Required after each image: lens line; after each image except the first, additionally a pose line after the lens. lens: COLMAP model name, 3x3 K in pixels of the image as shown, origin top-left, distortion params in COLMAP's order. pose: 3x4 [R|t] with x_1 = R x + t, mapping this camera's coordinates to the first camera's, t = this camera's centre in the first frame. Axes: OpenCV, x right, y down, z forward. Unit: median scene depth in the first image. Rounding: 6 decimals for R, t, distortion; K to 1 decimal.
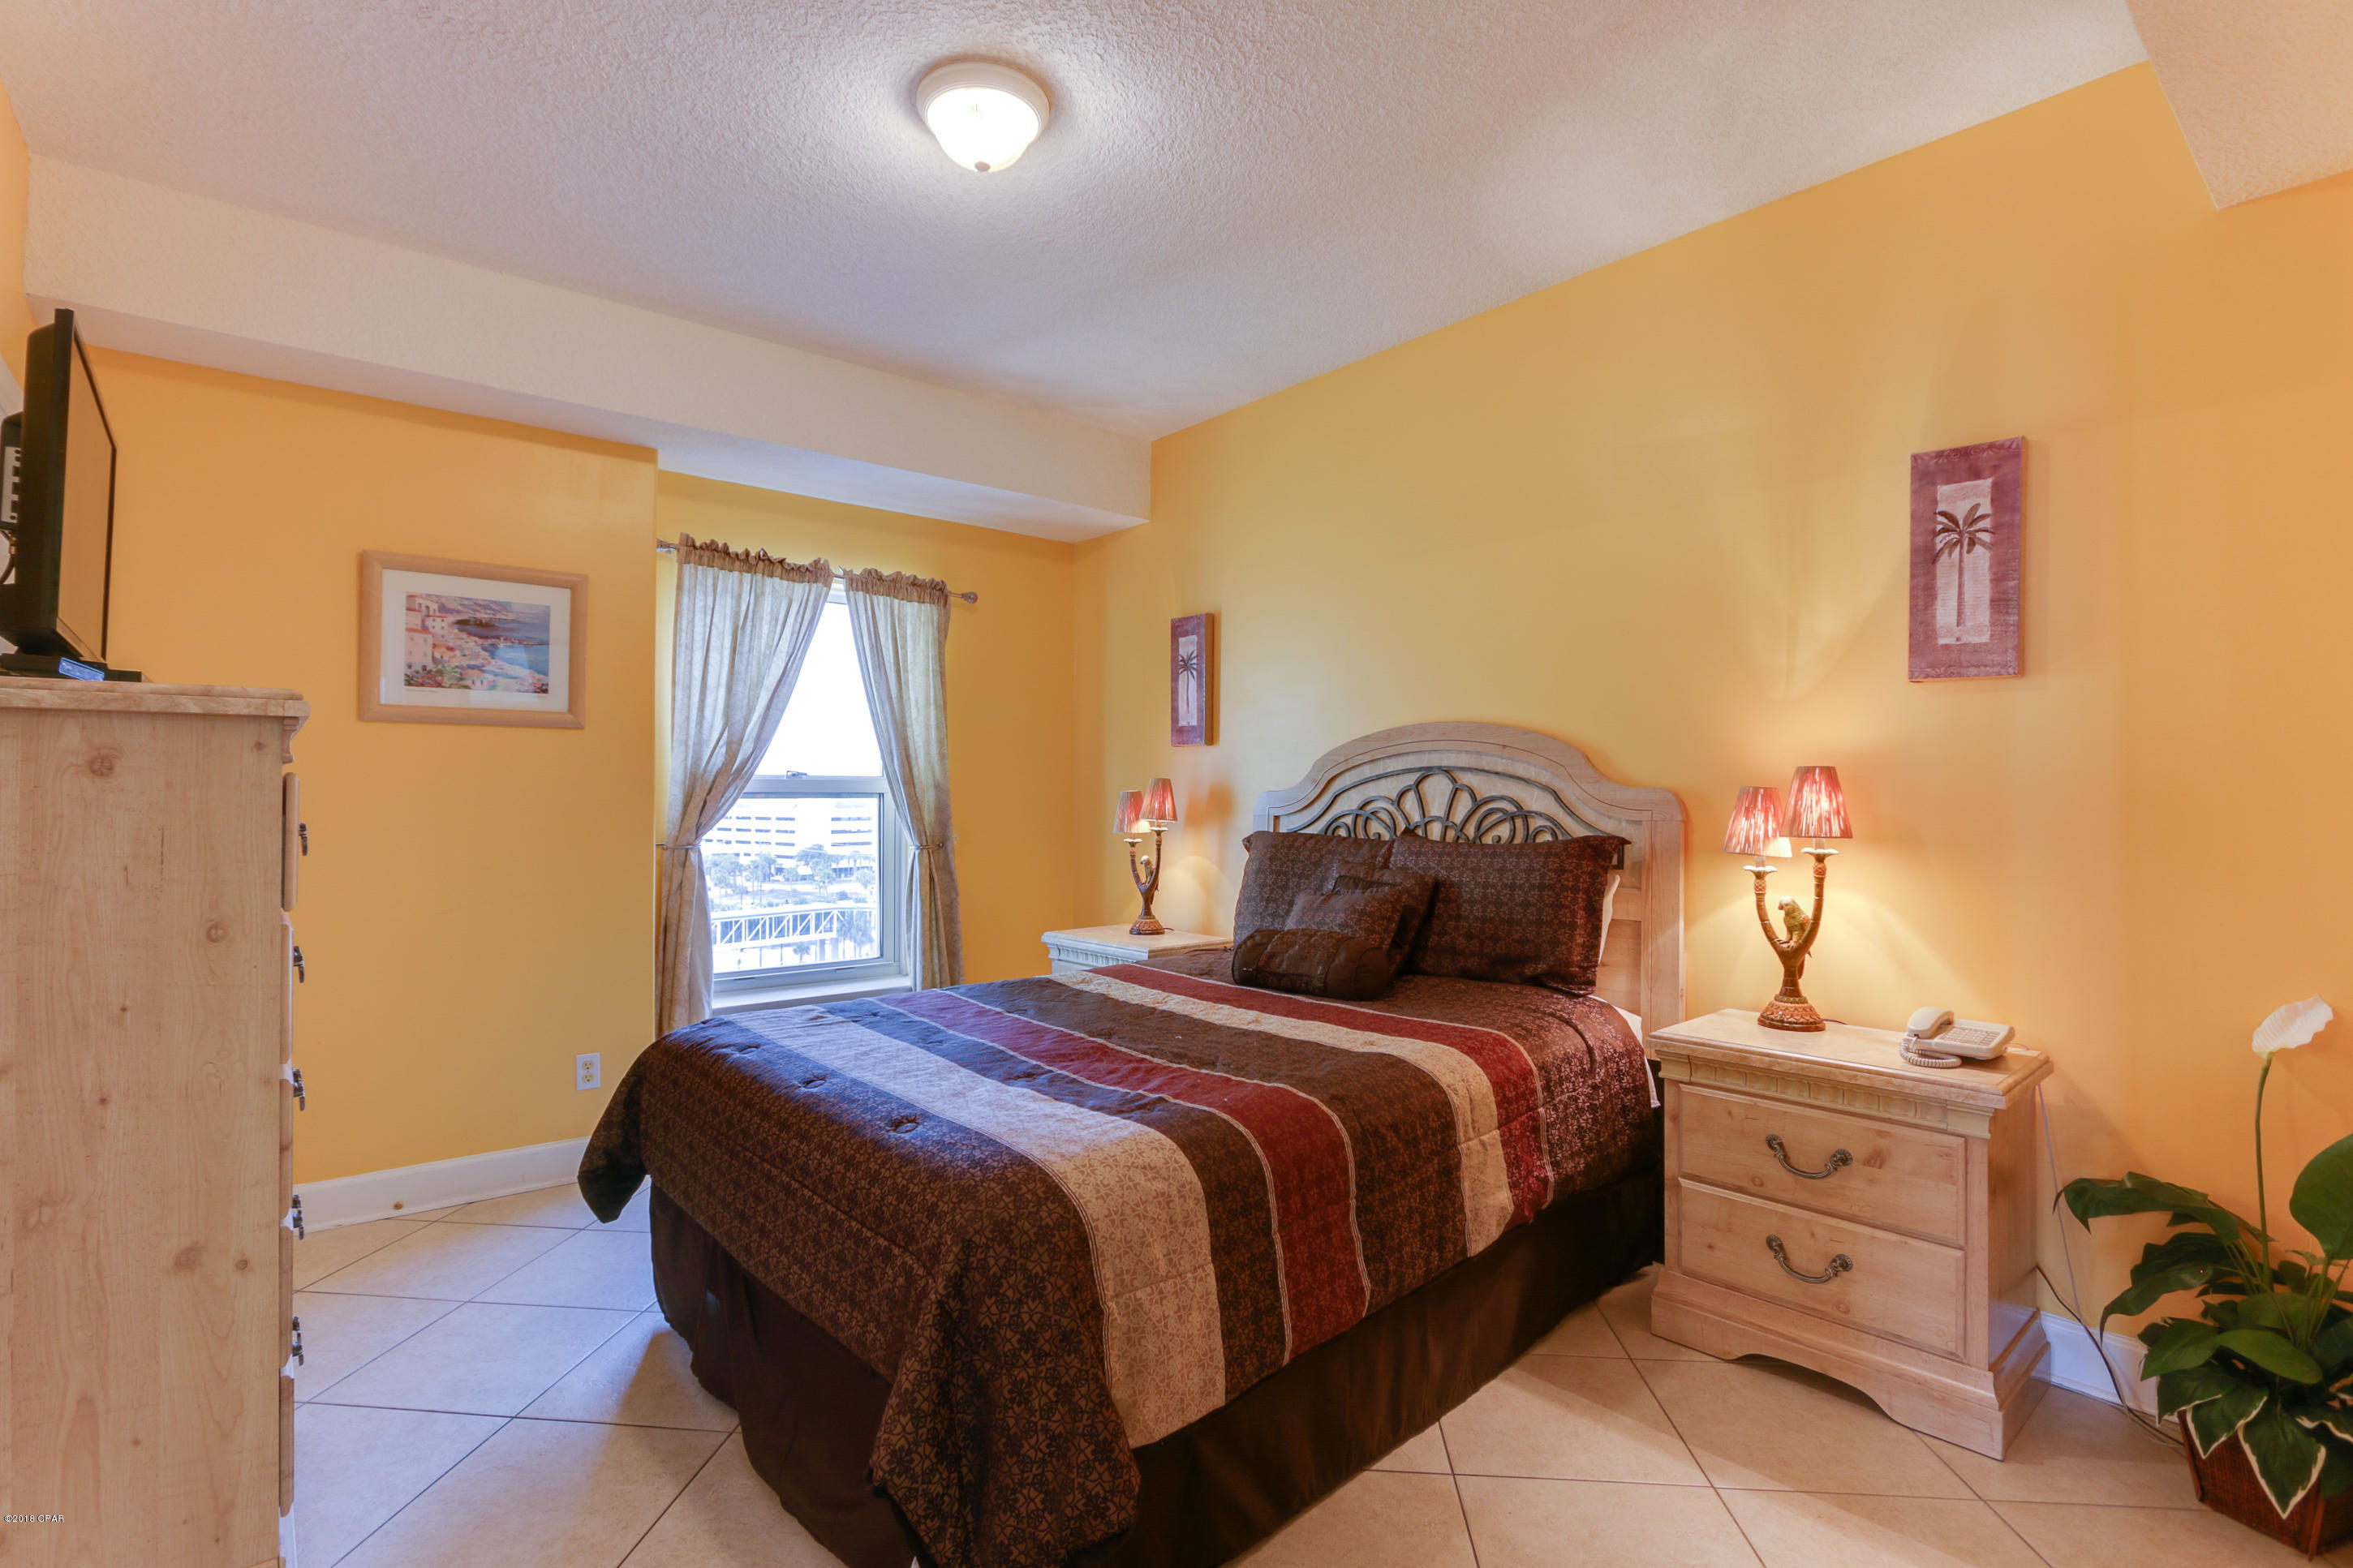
lens RADIAL K [[1121.3, 0, 1176.9], [0, 1121.3, 771.8], [0, 0, 1]] dist [-0.013791, 0.001577]
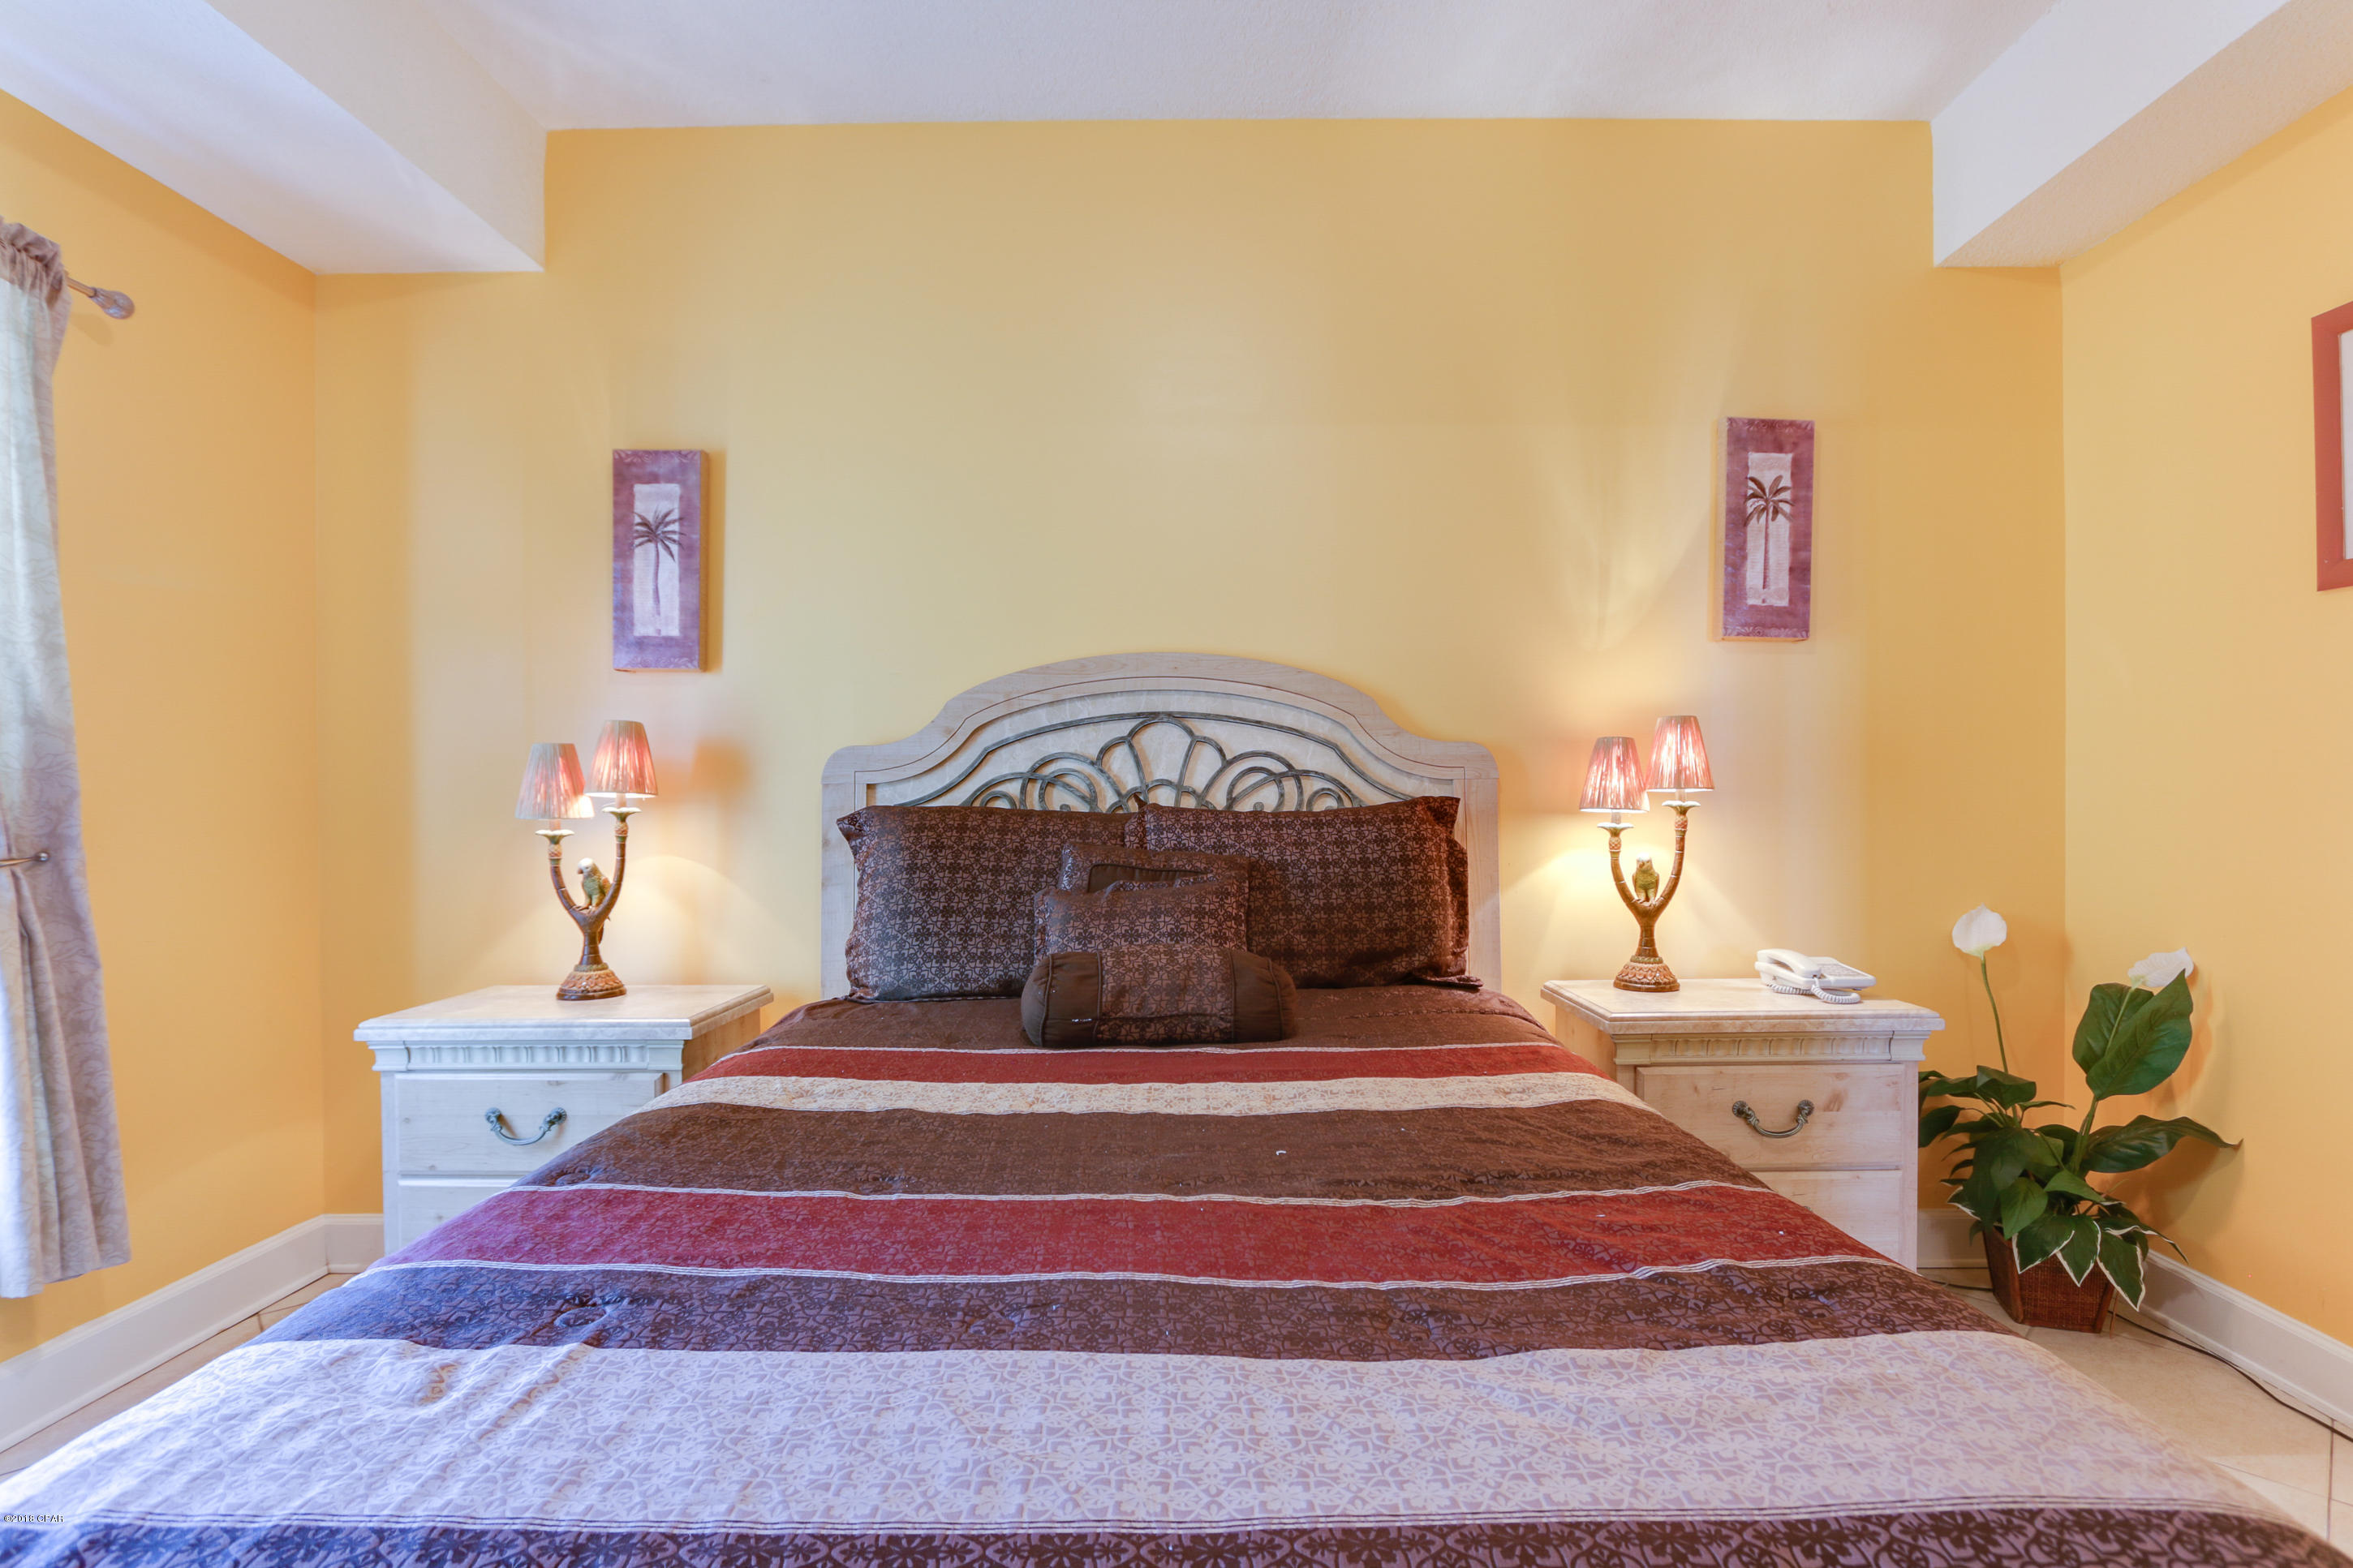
lens RADIAL K [[1121.3, 0, 1180.1], [0, 1121.3, 808.9], [0, 0, 1]] dist [-0.013791, 0.001577]
pose [[0.647368, -0.014305, 0.762043, -0.353885], [-0.010723, 0.999554, 0.027873, 0.041320], [-0.762102, -0.026216, 0.646926, 0.549115]]
